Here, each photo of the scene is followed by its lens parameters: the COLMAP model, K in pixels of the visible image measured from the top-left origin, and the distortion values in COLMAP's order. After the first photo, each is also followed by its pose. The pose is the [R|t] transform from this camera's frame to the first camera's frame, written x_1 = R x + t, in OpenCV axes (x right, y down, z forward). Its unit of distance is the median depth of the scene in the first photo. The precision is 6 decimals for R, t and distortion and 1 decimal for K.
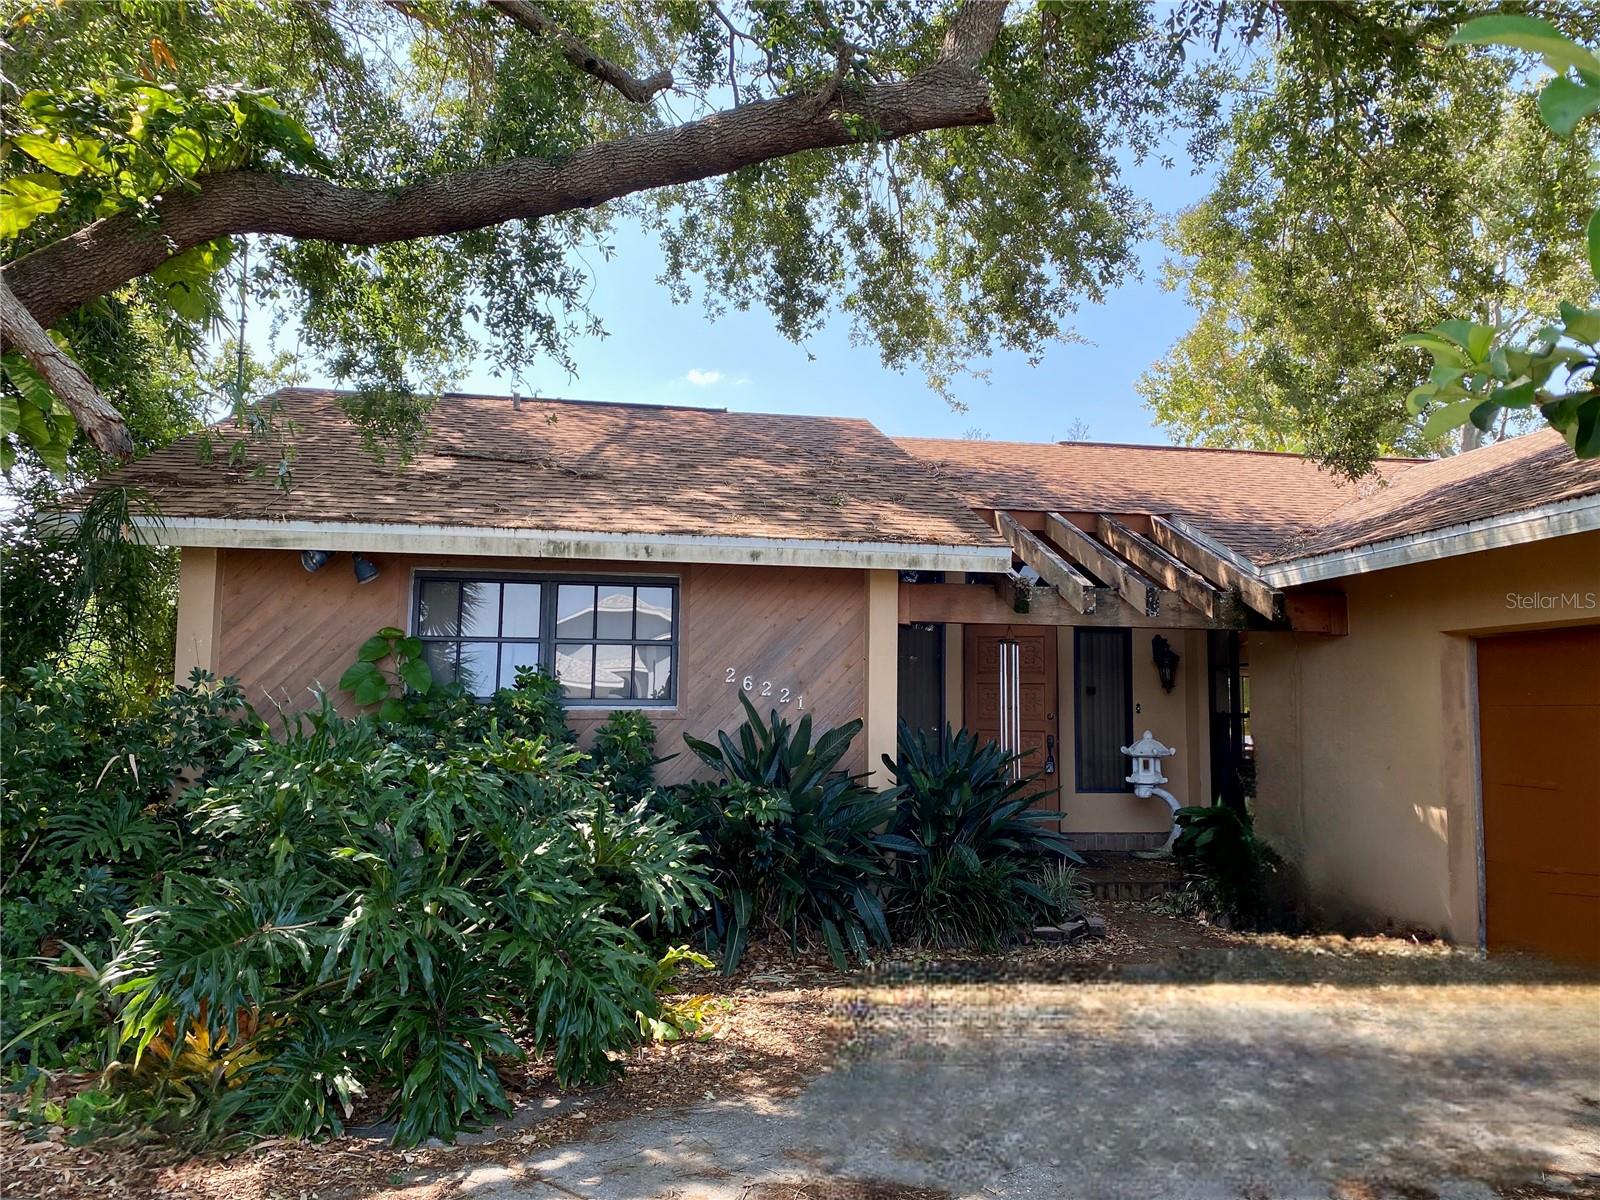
lens RADIAL K [[1229.8, 0, 800.0], [0, 1229.8, 600.0], [0, 0, 1]] dist [0.049895, -0.044352]
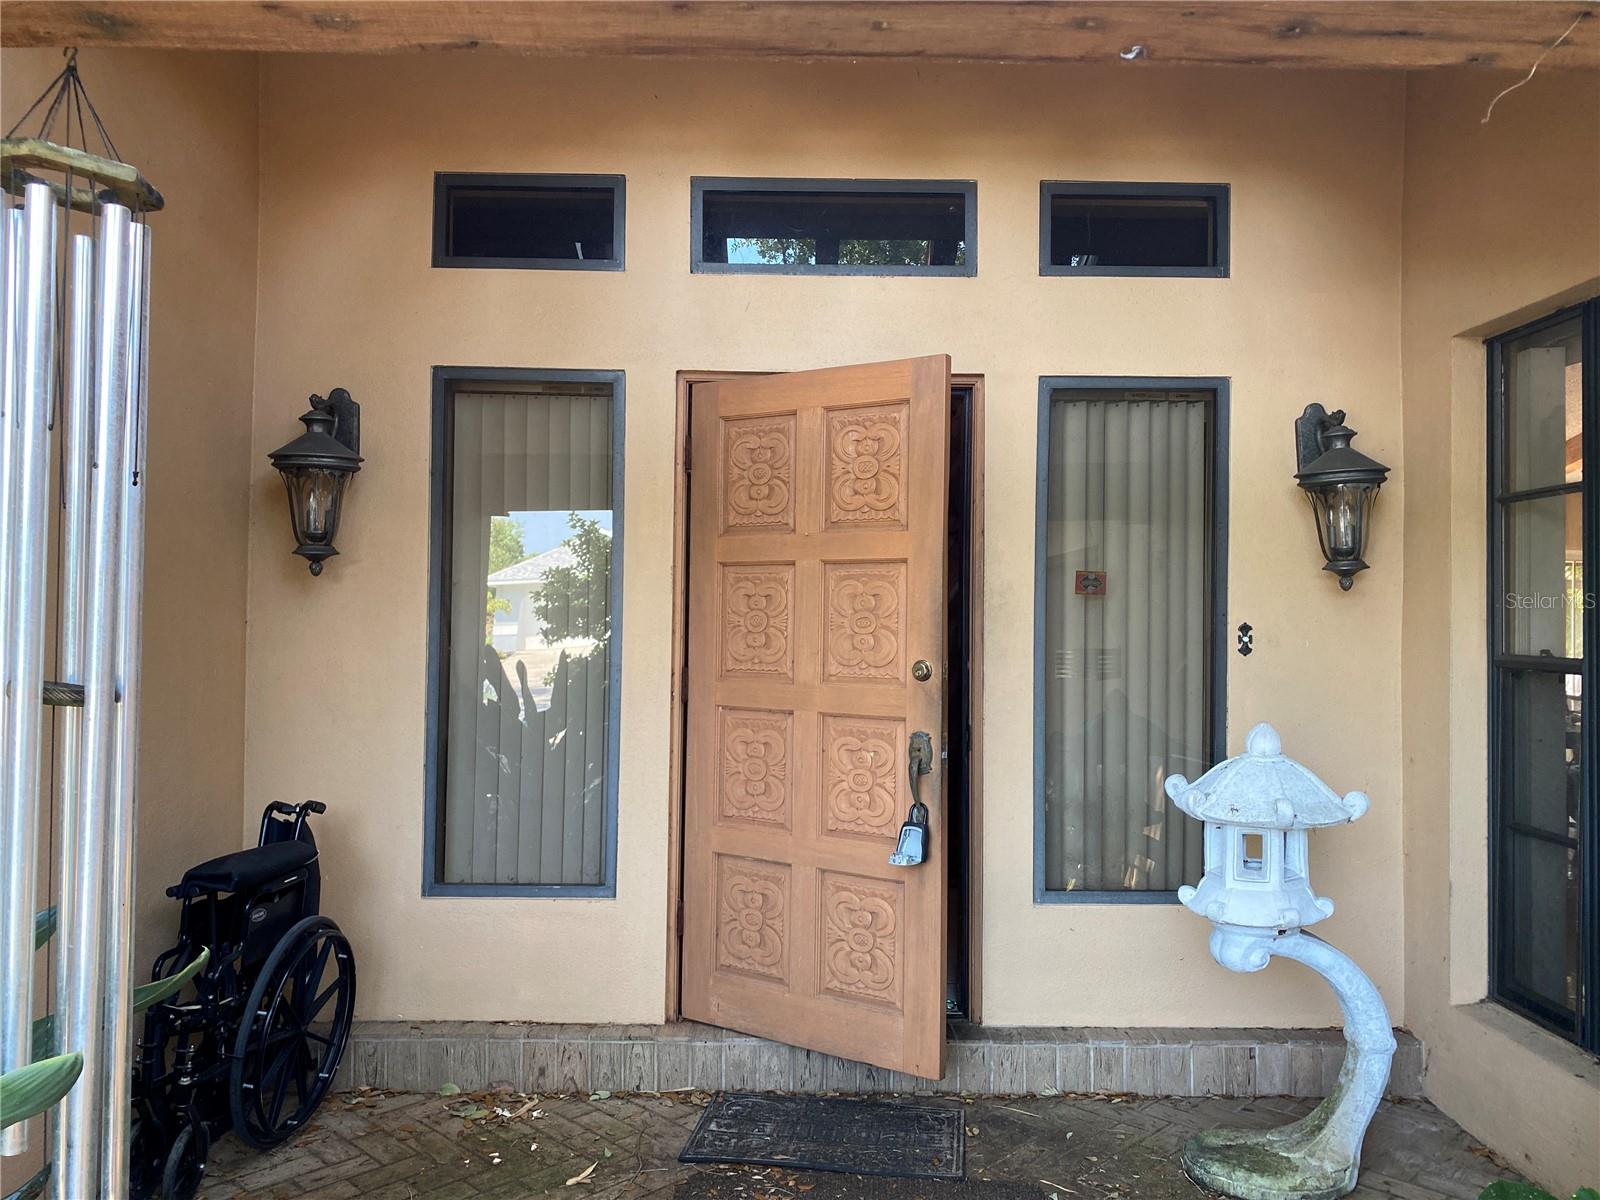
lens RADIAL K [[1229.8, 0, 800.0], [0, 1229.8, 600.0], [0, 0, 1]] dist [0.049895, -0.044352]
pose [[0.990981, -0.005725, -0.133880, 0.216684], [0.016373, 0.996774, 0.078570, 0.054476], [0.132998, -0.080054, 0.987878, 0.716160]]
